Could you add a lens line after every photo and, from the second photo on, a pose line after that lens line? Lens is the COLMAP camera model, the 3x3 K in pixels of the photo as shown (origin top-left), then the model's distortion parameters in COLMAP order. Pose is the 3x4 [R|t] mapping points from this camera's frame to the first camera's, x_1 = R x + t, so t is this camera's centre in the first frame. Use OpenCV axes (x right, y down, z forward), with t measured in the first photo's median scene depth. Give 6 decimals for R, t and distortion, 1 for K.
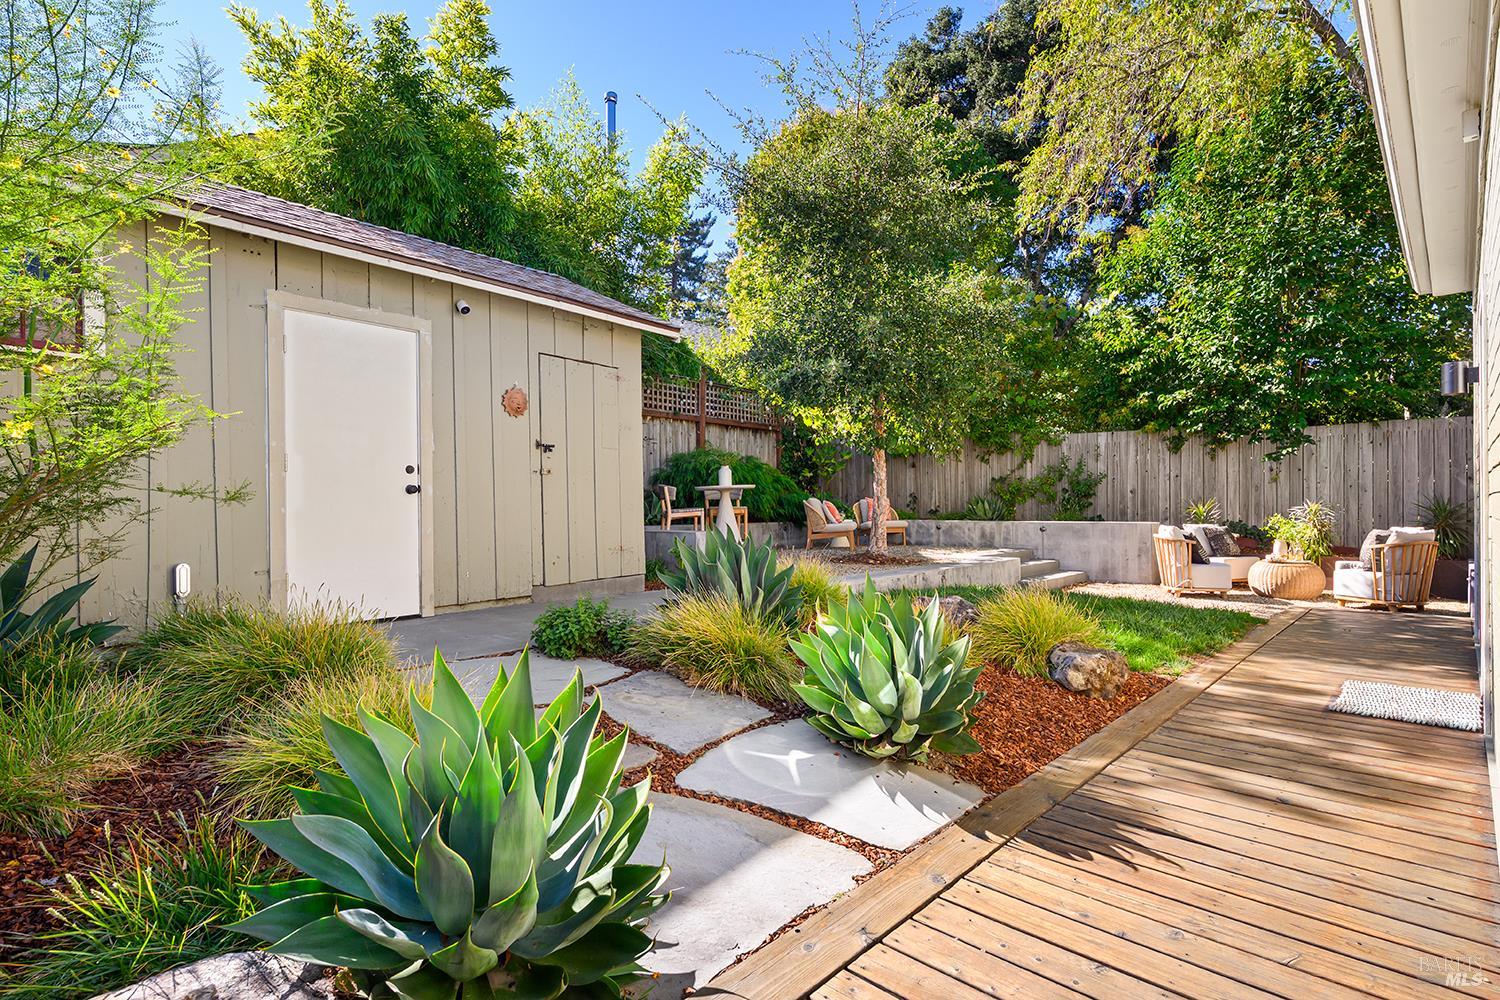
lens RADIAL K [[756.9, 0, 749.2], [0, 756.9, 491.2], [0, 0, 1]] dist [-0.003349, 0.001451]
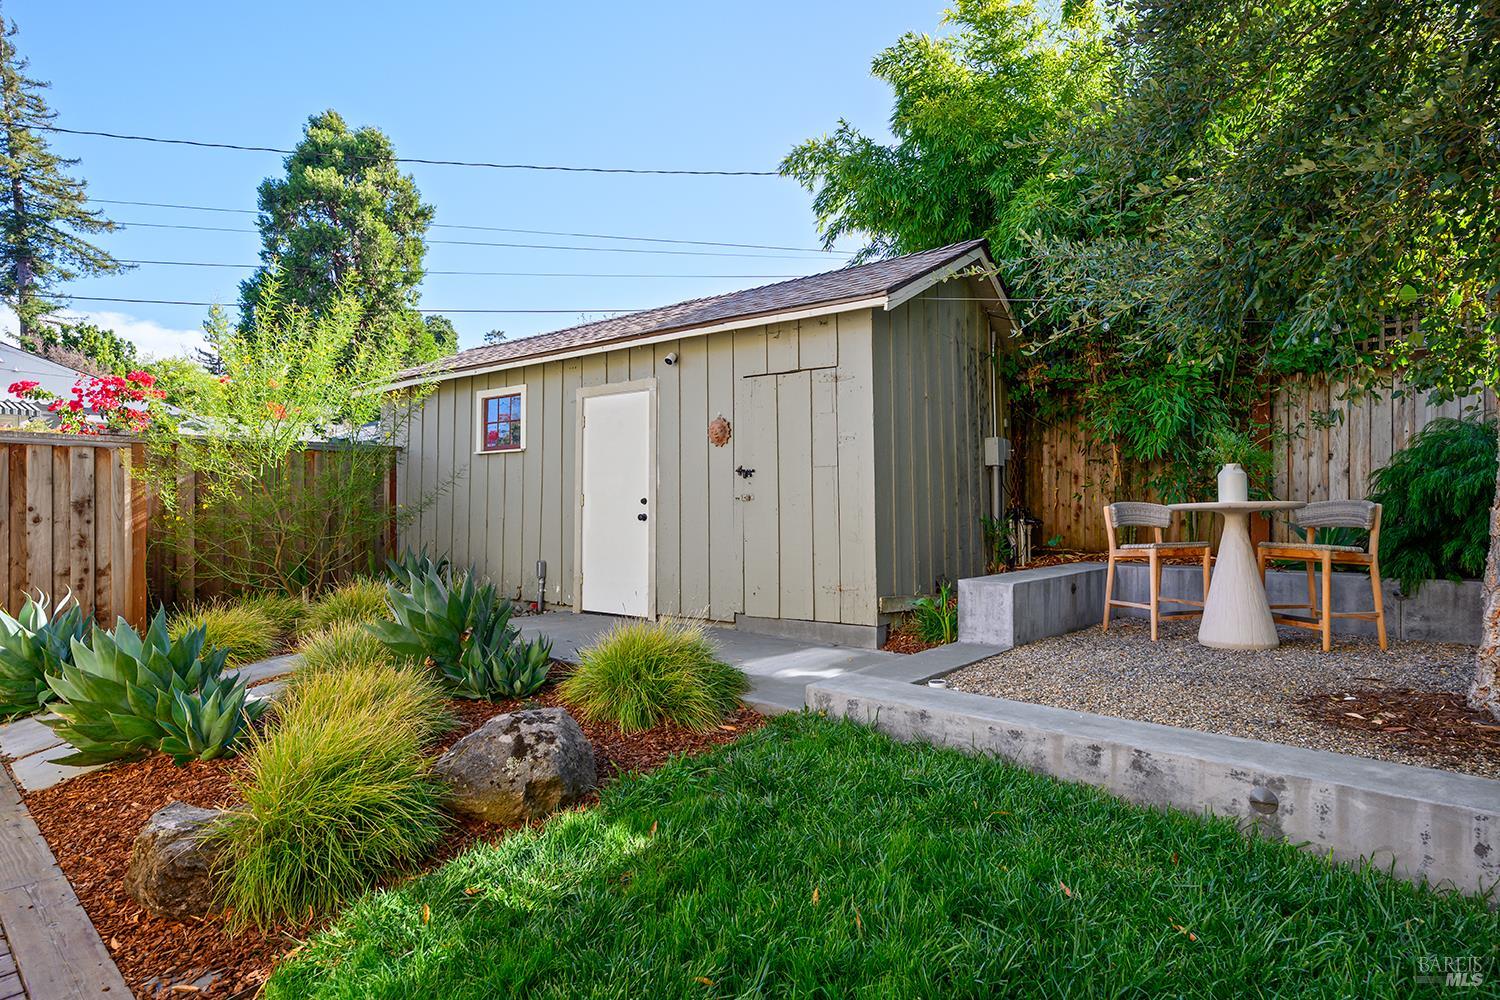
lens RADIAL K [[756.9, 0, 752.7], [0, 756.9, 510.9], [0, 0, 1]] dist [-0.003349, 0.001451]
pose [[0.050526, 0.004980, -0.998710, 0.413250], [0.016377, 0.999849, 0.005814, -0.008778], [0.998588, -0.016650, 0.050437, 0.567011]]
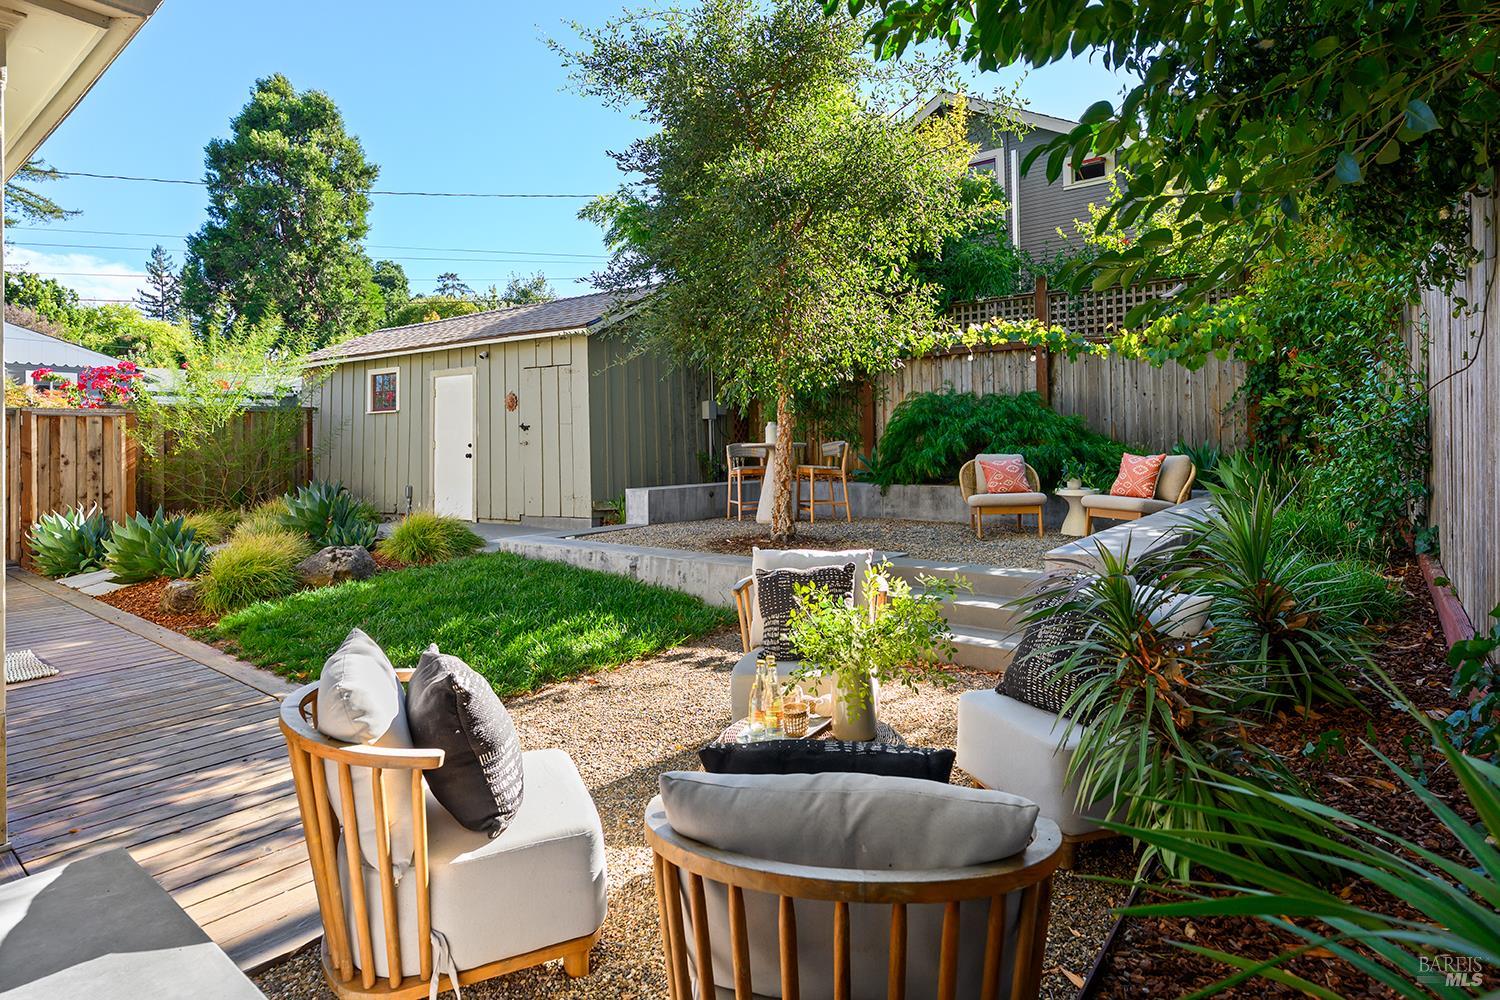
lens RADIAL K [[758.7, 0, 765.7], [0, 758.7, 429.9], [0, 0, 1]] dist [0.000068, -0.000763]
pose [[0.109251, -0.018697, -0.993838, 0.796902], [0.029666, 0.999439, -0.015541, -0.008117], [0.993571, -0.027785, 0.109744, 0.782662]]
